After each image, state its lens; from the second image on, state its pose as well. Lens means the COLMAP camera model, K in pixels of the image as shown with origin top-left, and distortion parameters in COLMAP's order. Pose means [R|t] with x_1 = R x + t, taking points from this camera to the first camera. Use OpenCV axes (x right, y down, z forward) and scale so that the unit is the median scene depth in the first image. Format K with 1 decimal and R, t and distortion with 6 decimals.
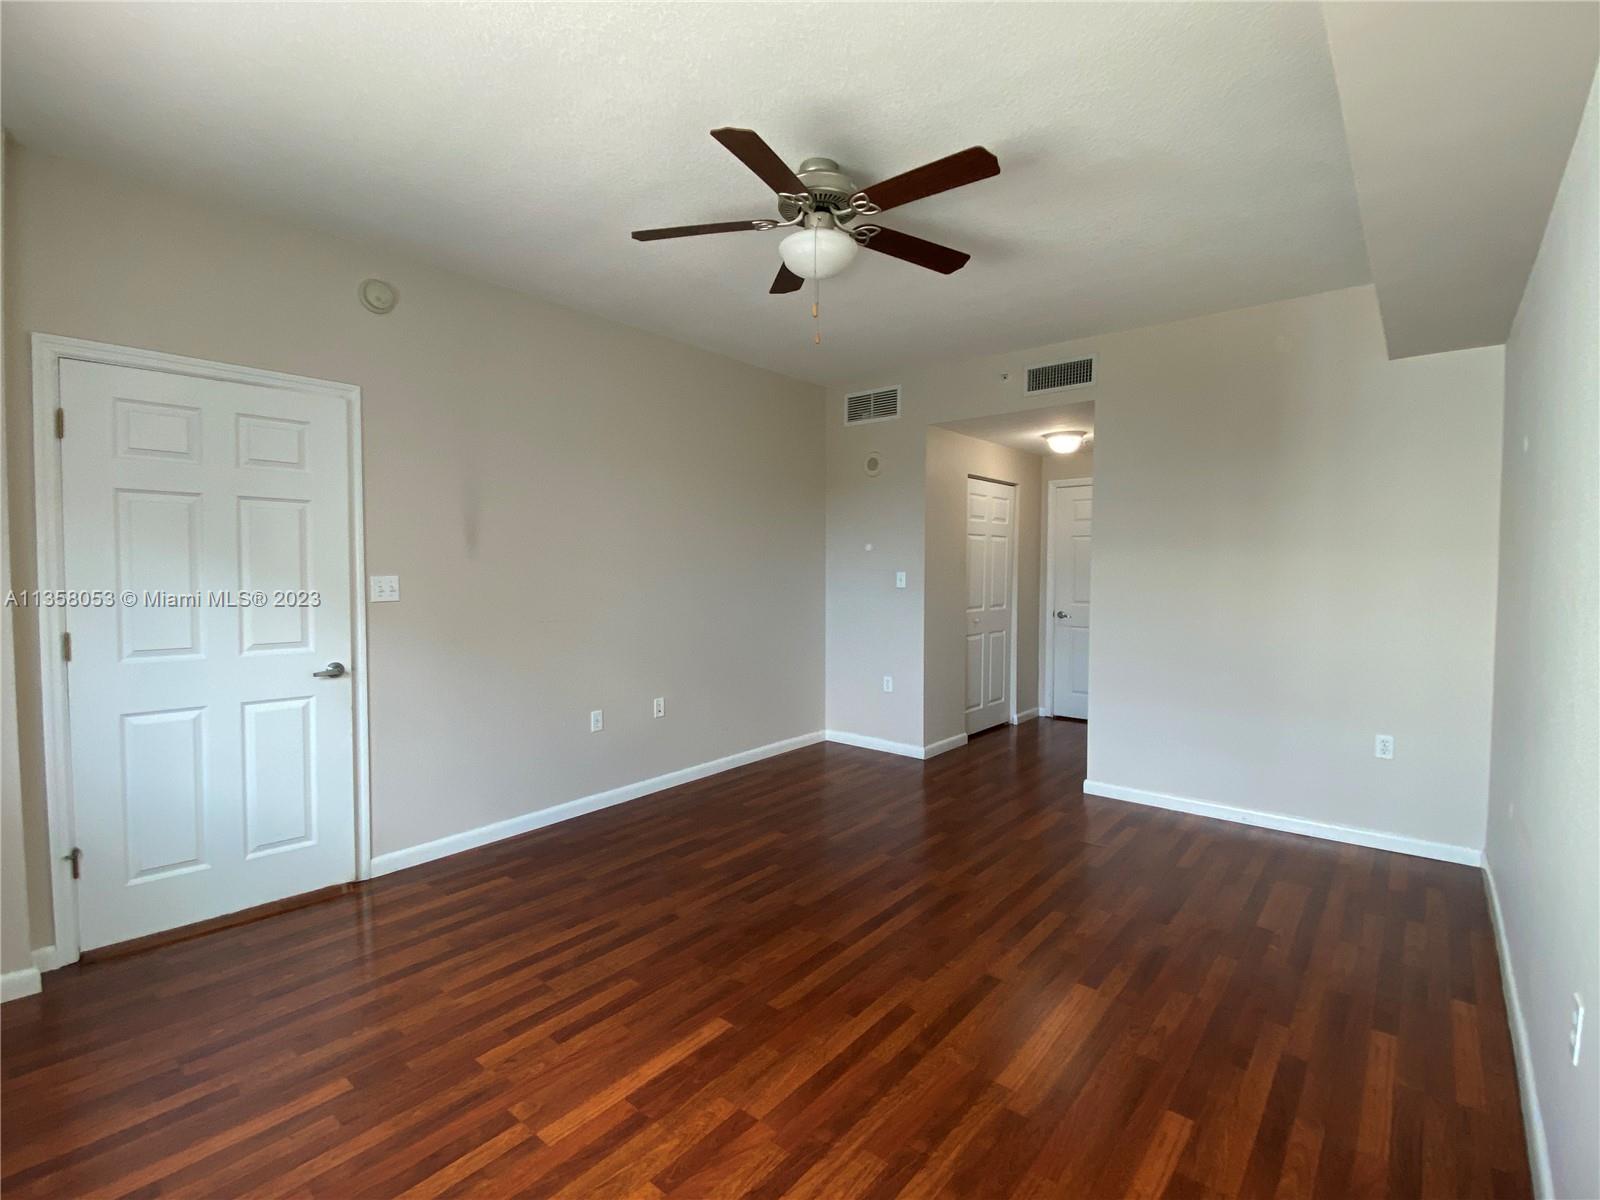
lens RADIAL K [[742.6, 0, 803.7], [0, 742.6, 602.5], [0, 0, 1]] dist [0.015176, -0.021001]
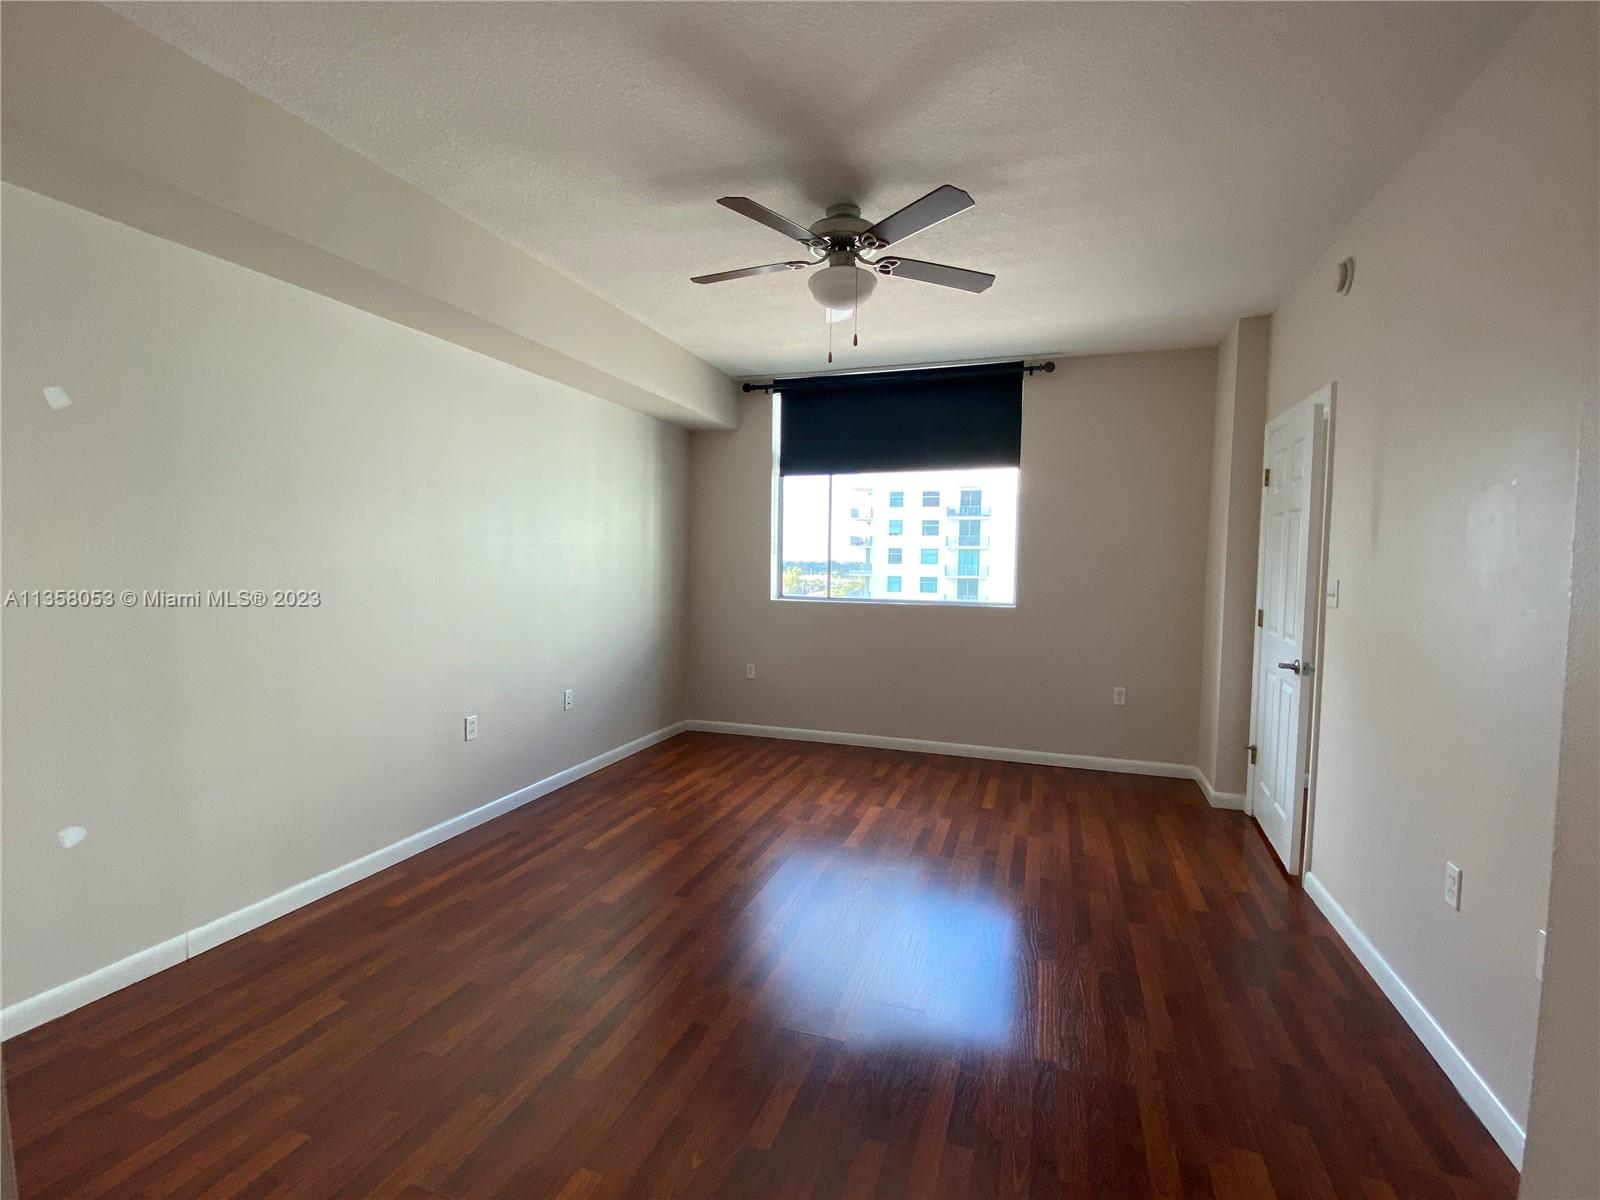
lens RADIAL K [[735.3, 0, 800.0], [0, 735.3, 600.0], [0, 0, 1]] dist [0.063698, -0.049446]
pose [[-0.932361, 0.004120, -0.361504, 0.463589], [-0.034458, 0.994370, 0.100204, -0.095337], [0.359882, 0.105883, -0.926970, 1.953632]]
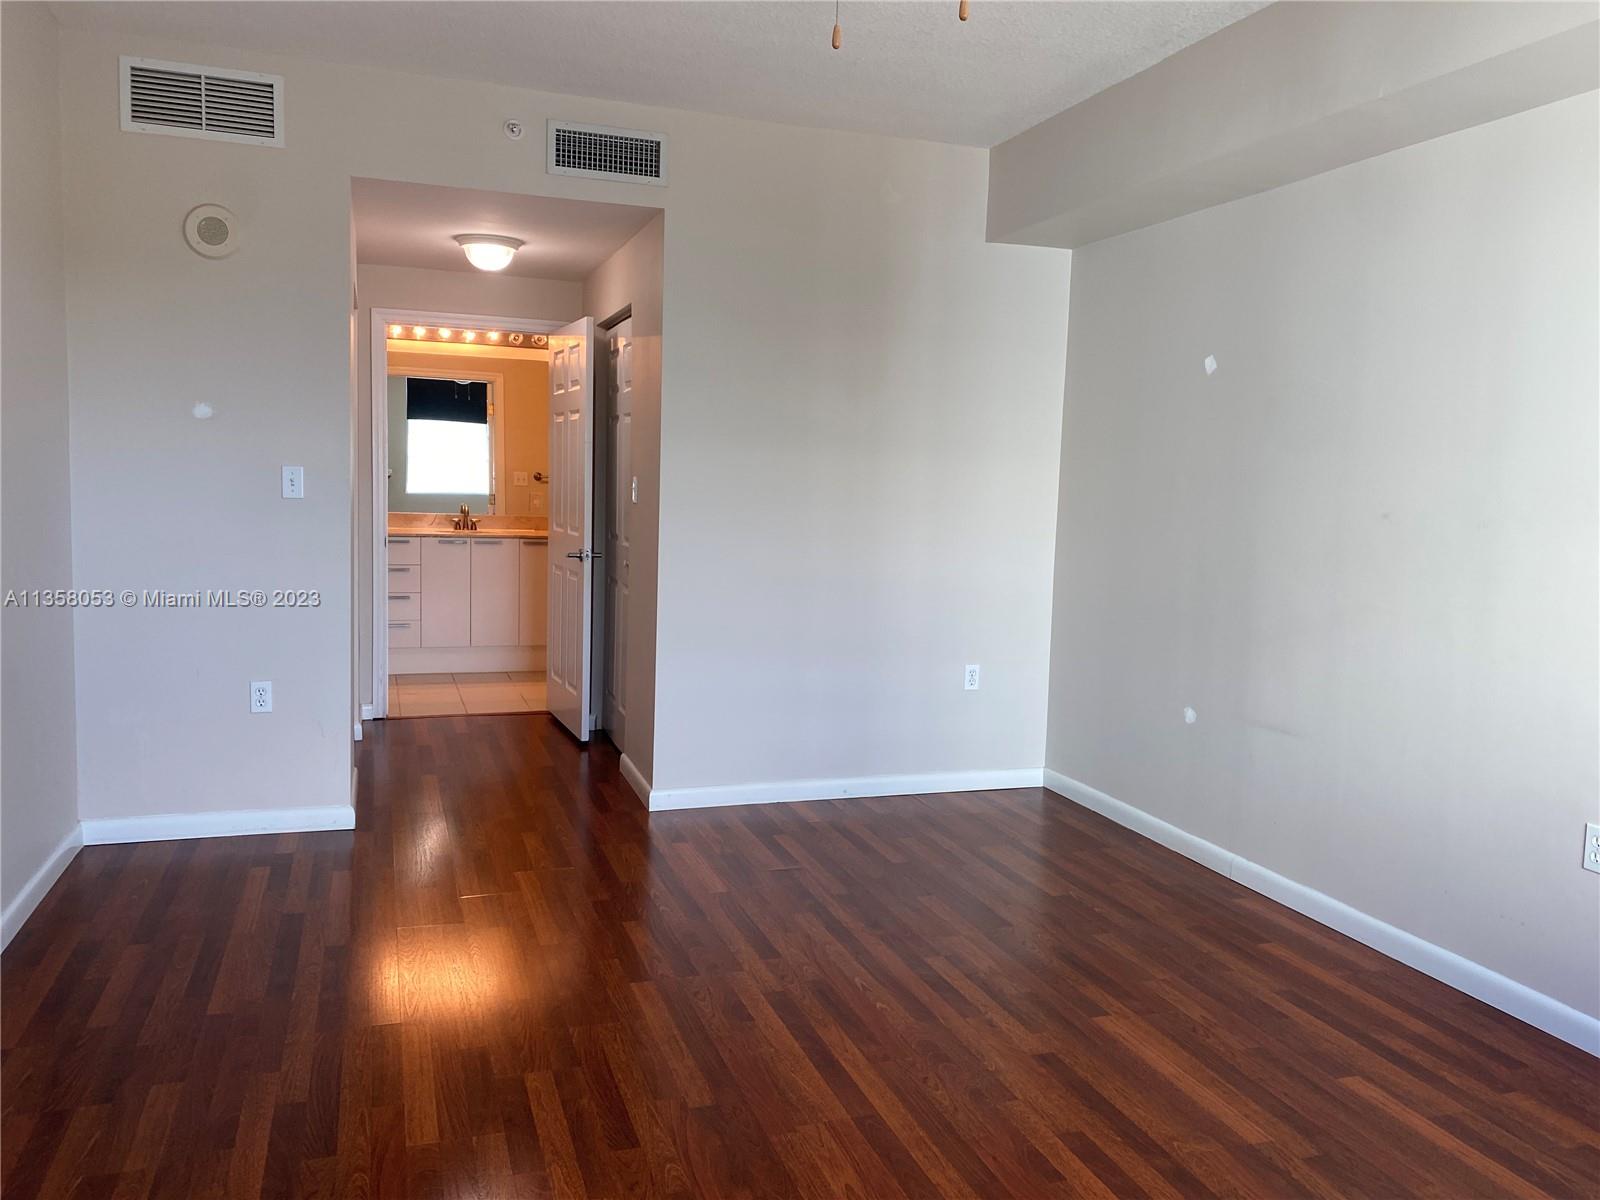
lens RADIAL K [[1210.1, 0, 798.3], [0, 1210.1, 598.3], [0, 0, 1]] dist [0.060860, -0.064224]
pose [[0.517476, -0.071518, 0.852703, -0.759389], [0.012396, 0.997023, 0.076100, -0.021999], [-0.855608, -0.028810, 0.516822, 0.553584]]
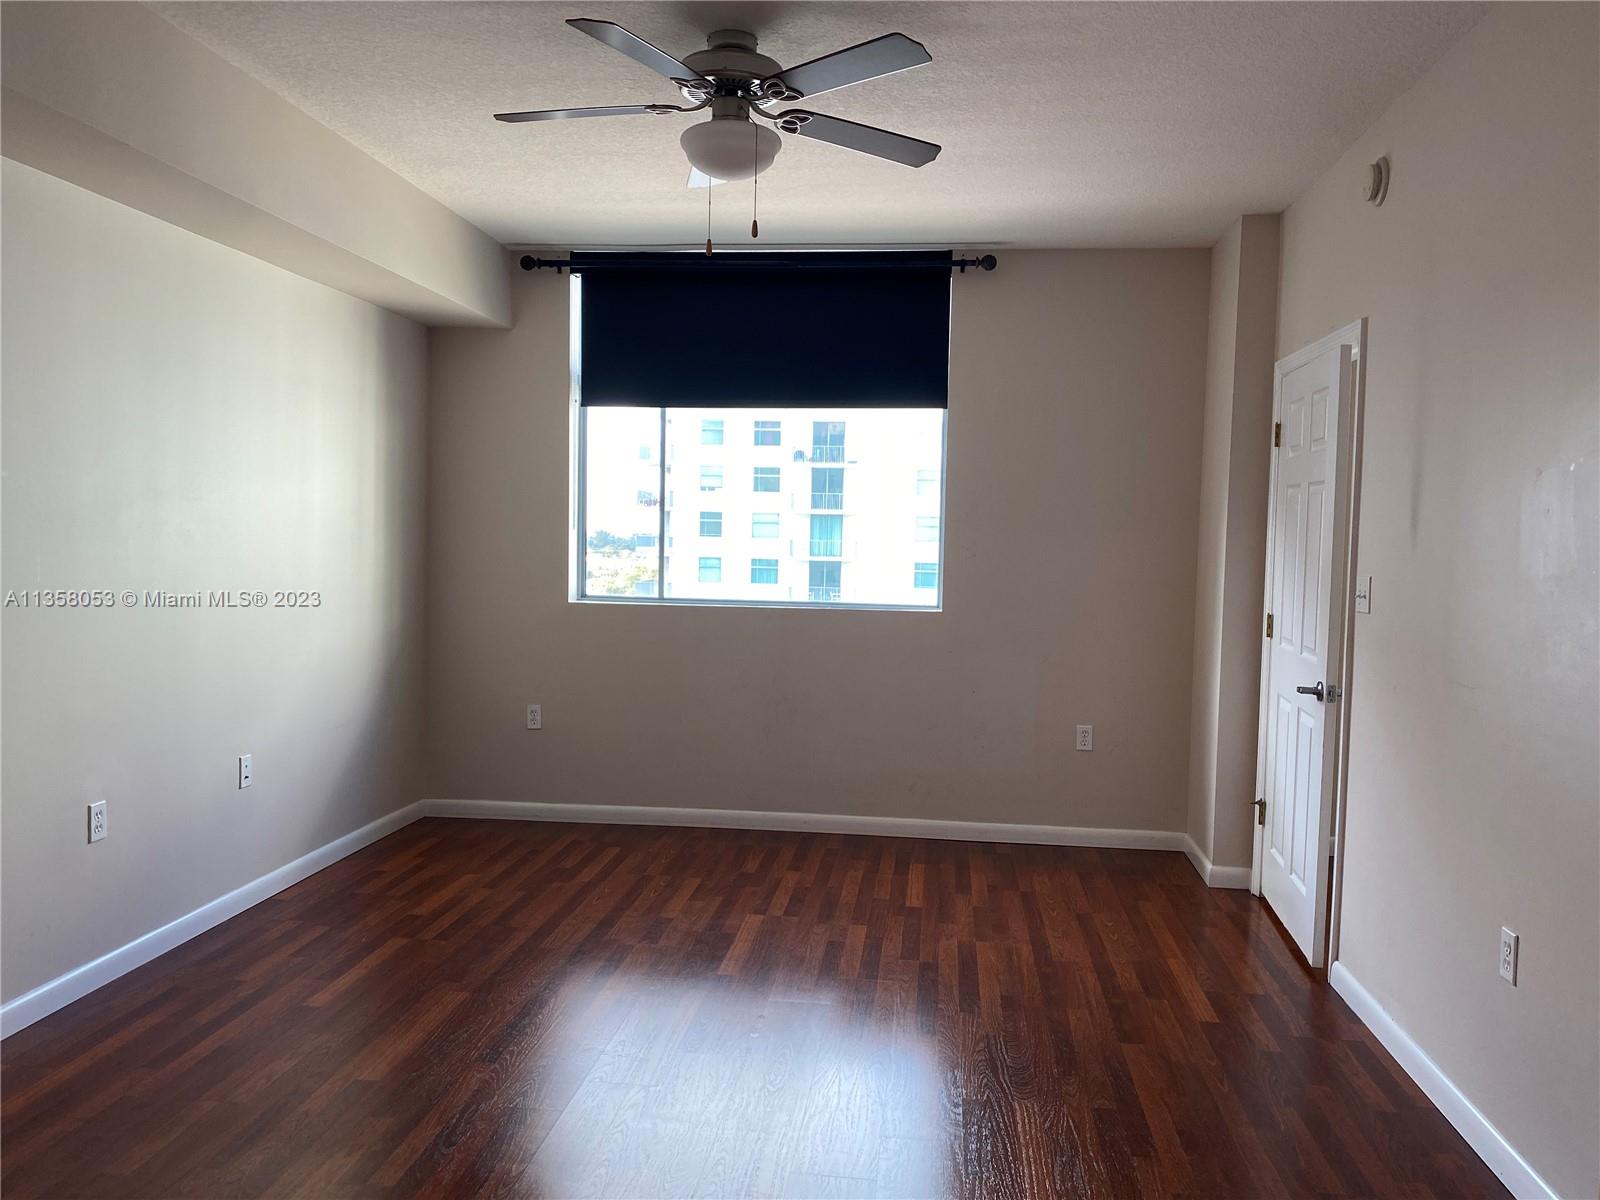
lens RADIAL K [[1210.1, 0, 798.3], [0, 1210.1, 598.3], [0, 0, 1]] dist [0.060860, -0.064224]
pose [[-0.839725, 0.009307, -0.542932, 0.616246], [-0.049595, 0.994360, 0.093750, -0.114596], [0.540742, 0.105651, -0.834527, 2.018098]]
